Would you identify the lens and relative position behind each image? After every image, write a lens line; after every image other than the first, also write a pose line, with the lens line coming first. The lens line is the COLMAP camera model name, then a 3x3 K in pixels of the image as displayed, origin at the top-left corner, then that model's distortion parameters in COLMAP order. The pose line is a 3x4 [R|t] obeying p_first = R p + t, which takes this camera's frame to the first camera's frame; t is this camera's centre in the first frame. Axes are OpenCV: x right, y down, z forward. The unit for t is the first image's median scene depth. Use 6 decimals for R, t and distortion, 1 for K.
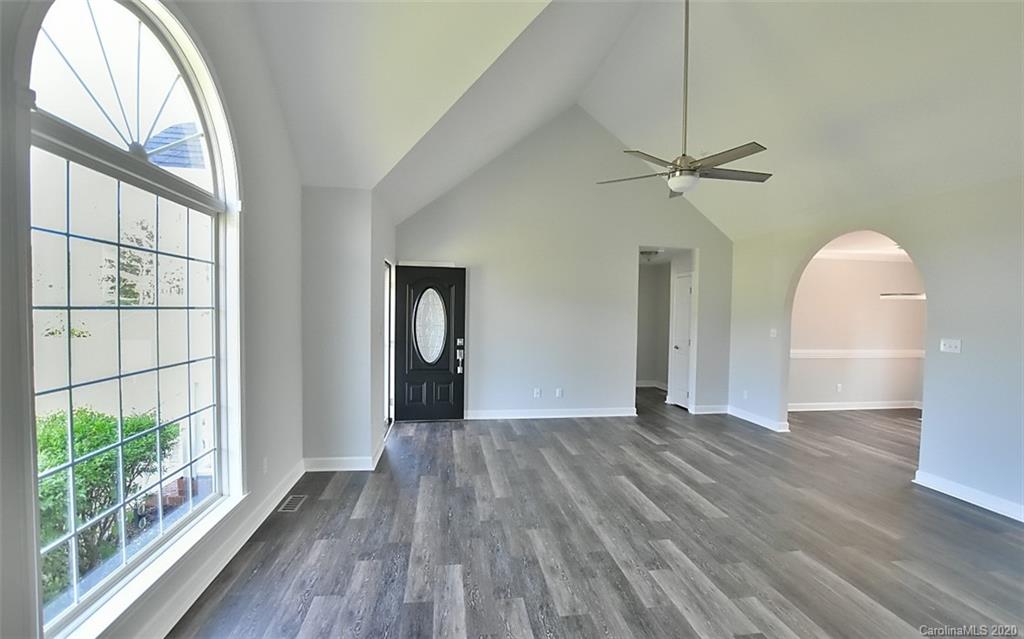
lens RADIAL K [[463.8, 0, 517.7], [0, 463.8, 326.3], [0, 0, 1]] dist [-0.027454, 0.001613]
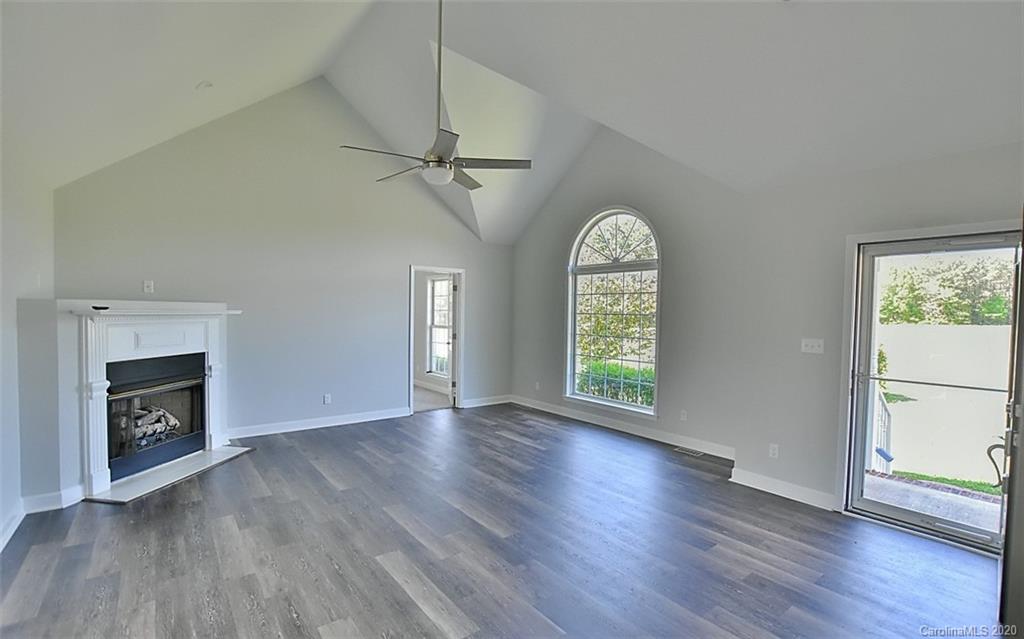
lens RADIAL K [[463.8, 0, 517.7], [0, 463.8, 326.3], [0, 0, 1]] dist [-0.027454, 0.001613]
pose [[-0.869946, -0.013949, -0.492949, 0.724629], [-0.047054, 0.997387, 0.054817, -0.059721], [0.490897, 0.070883, -0.868330, 2.057886]]
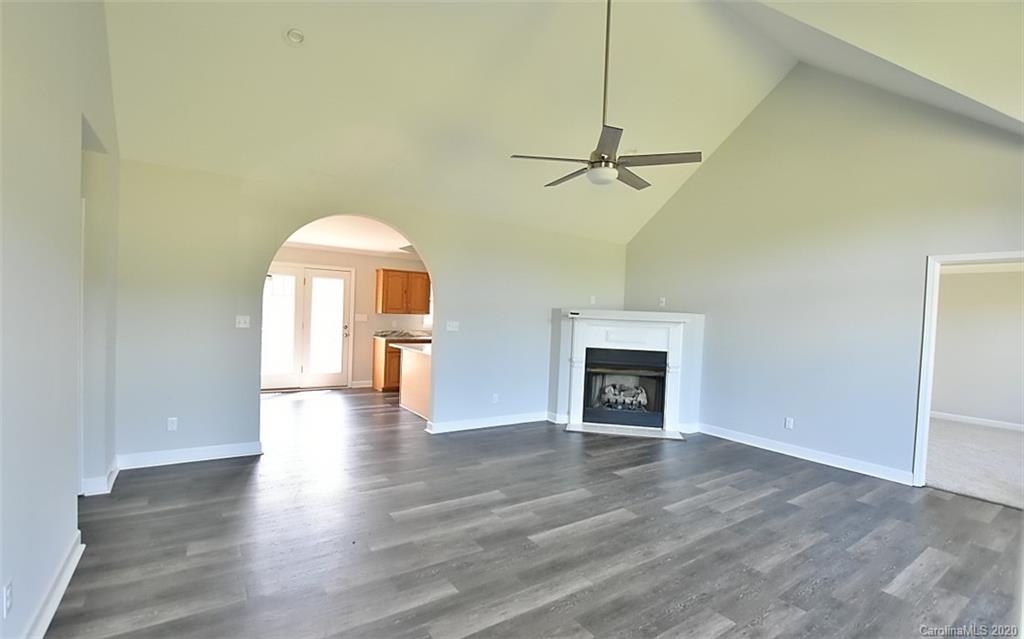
lens RADIAL K [[463.8, 0, 517.7], [0, 463.8, 326.3], [0, 0, 1]] dist [-0.027454, 0.001613]
pose [[-0.441563, -0.057428, 0.895390, -0.478297], [-0.017843, 0.998314, 0.055230, -0.045761], [-0.897053, 0.008411, -0.441844, 1.684817]]
